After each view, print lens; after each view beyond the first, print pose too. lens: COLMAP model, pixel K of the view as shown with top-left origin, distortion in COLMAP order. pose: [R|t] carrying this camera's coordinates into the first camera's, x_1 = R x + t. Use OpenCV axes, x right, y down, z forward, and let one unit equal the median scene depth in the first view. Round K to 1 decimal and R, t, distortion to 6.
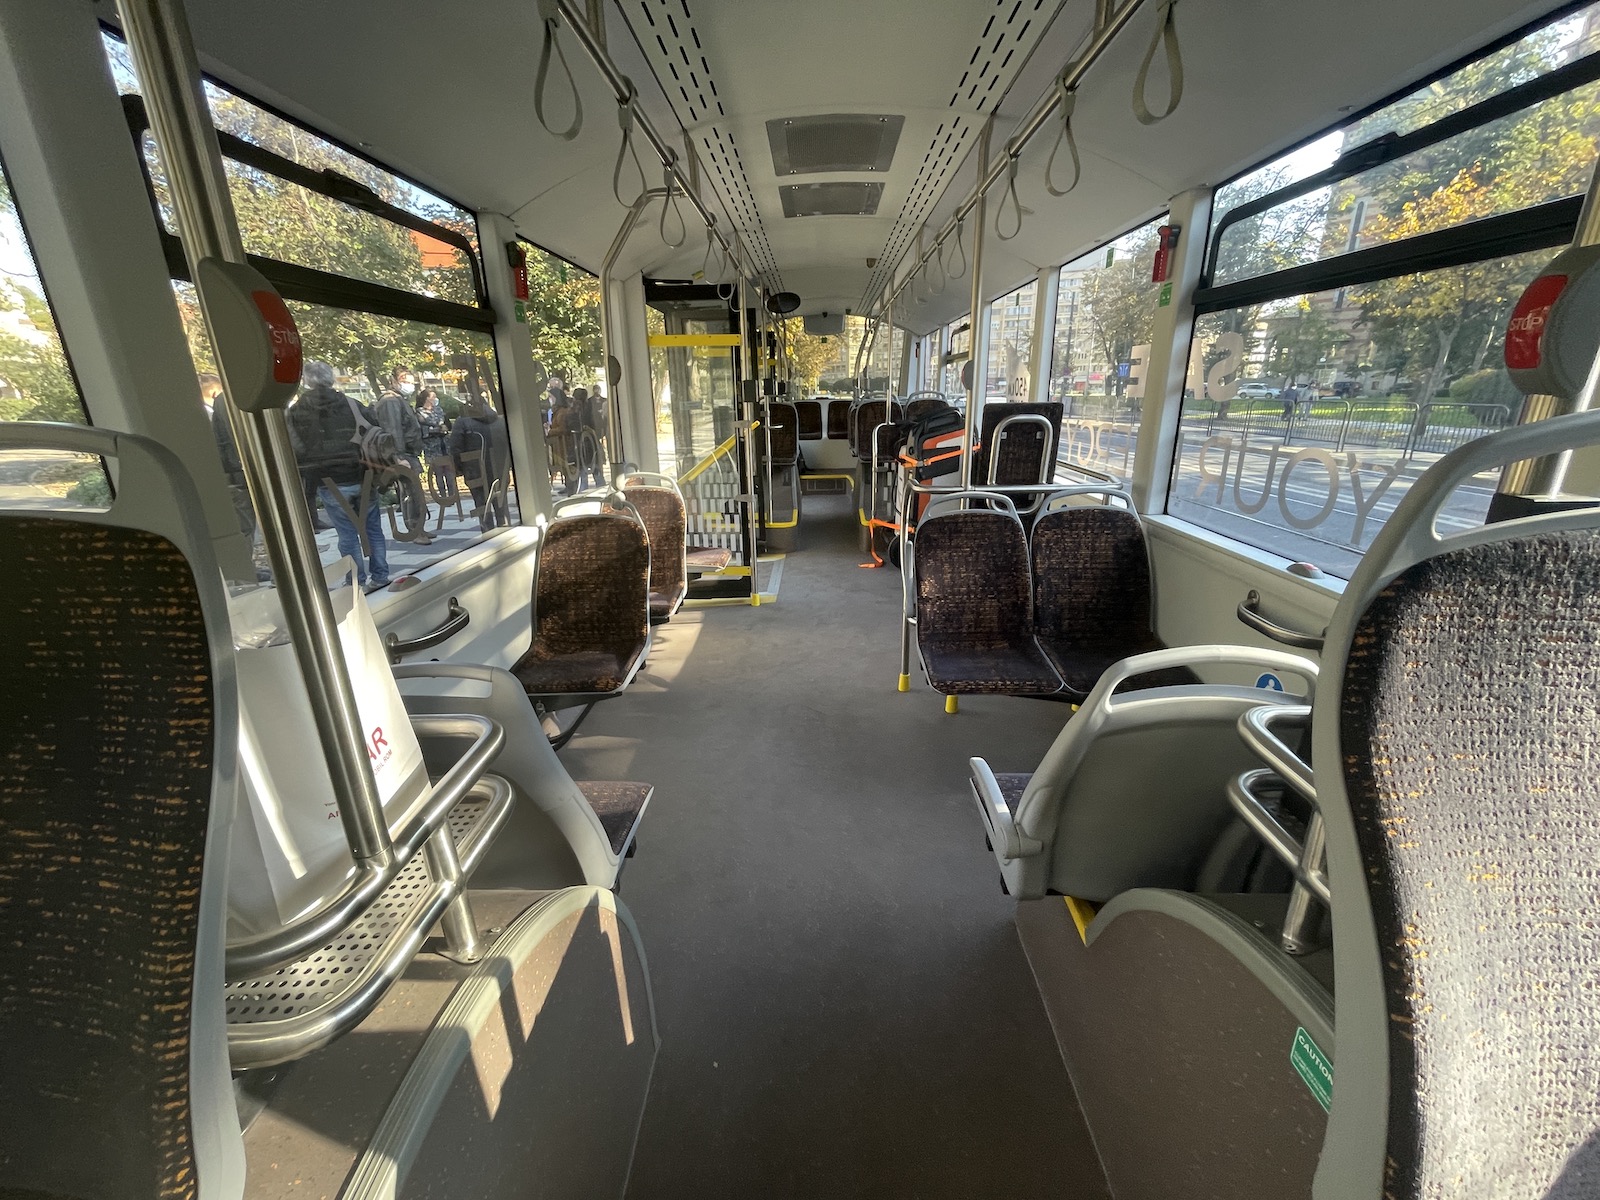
lens RADIAL K [[652.5, 0, 795.4], [0, 652.5, 599.1], [0, 0, 1]] dist [0.001254, 0.000175]
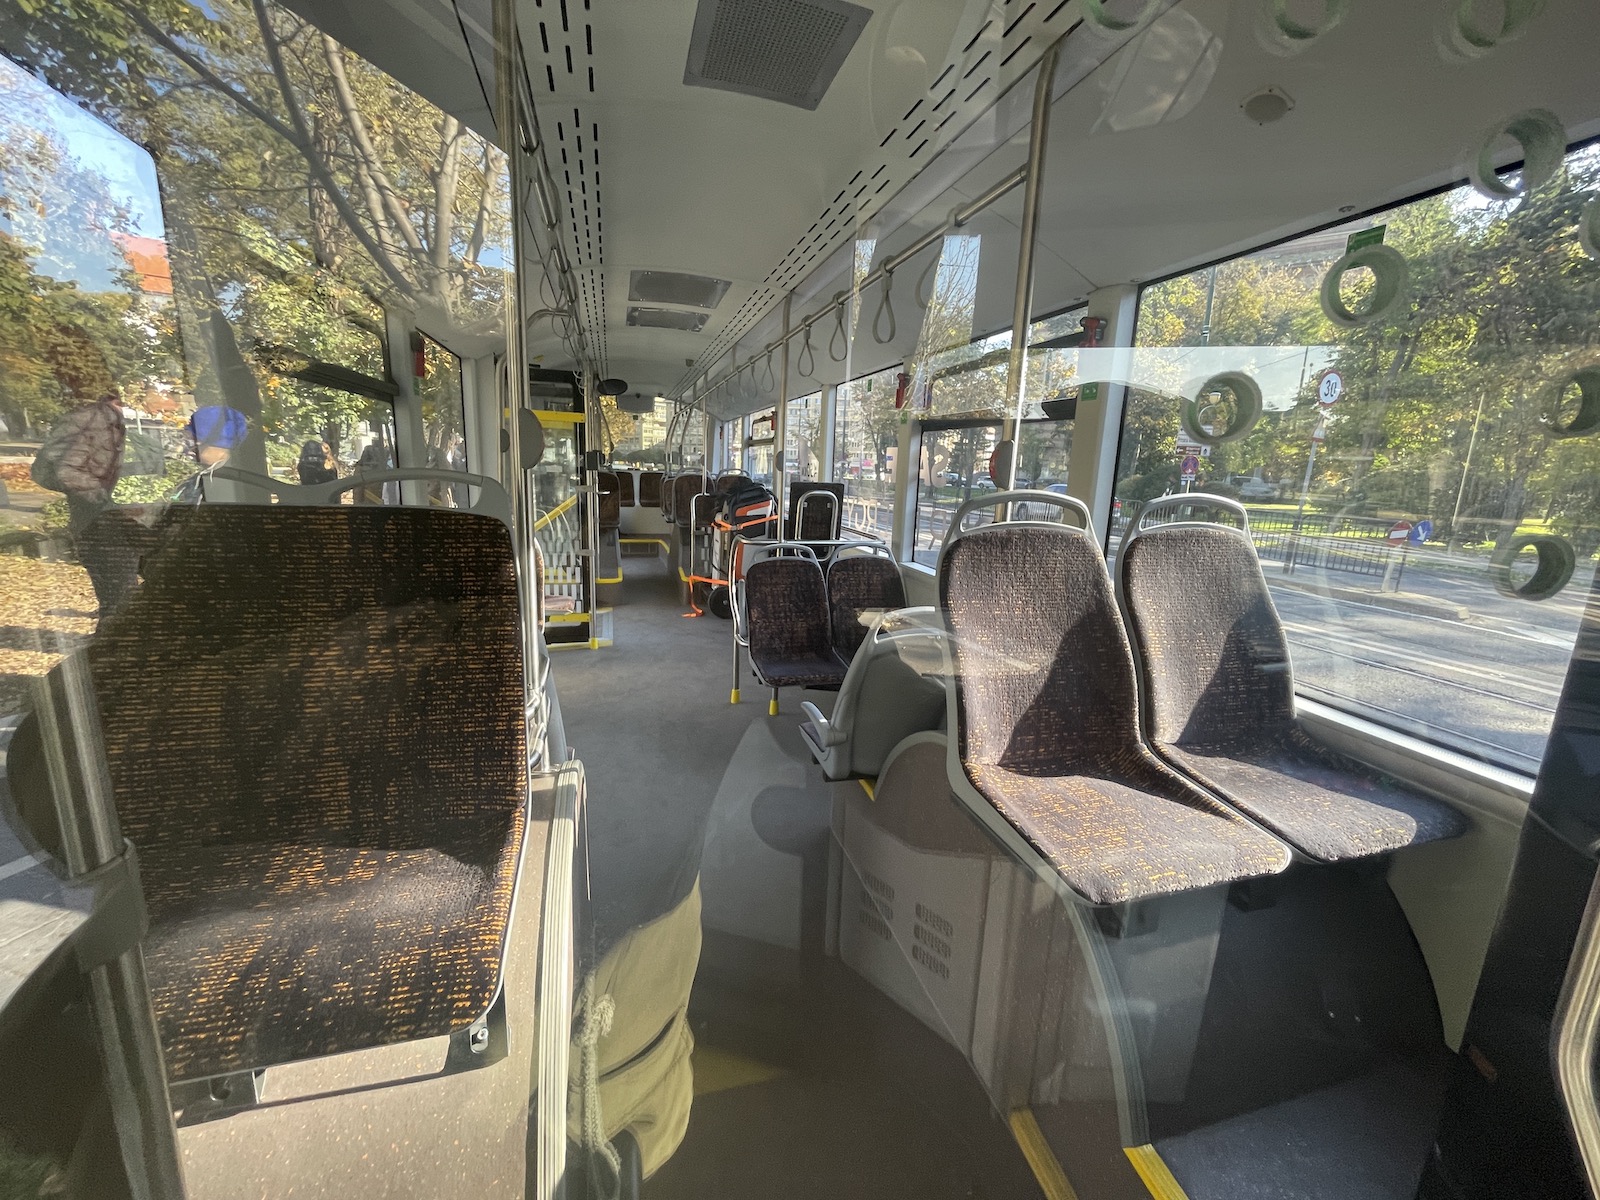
lens RADIAL K [[652.5, 0, 795.4], [0, 652.5, 599.1], [0, 0, 1]] dist [0.001254, 0.000175]
pose [[0.952760, -0.005272, 0.303677, -0.078114], [0.037578, 0.994213, -0.100637, 0.055529], [-0.301389, 0.107294, 0.947445, -0.180830]]
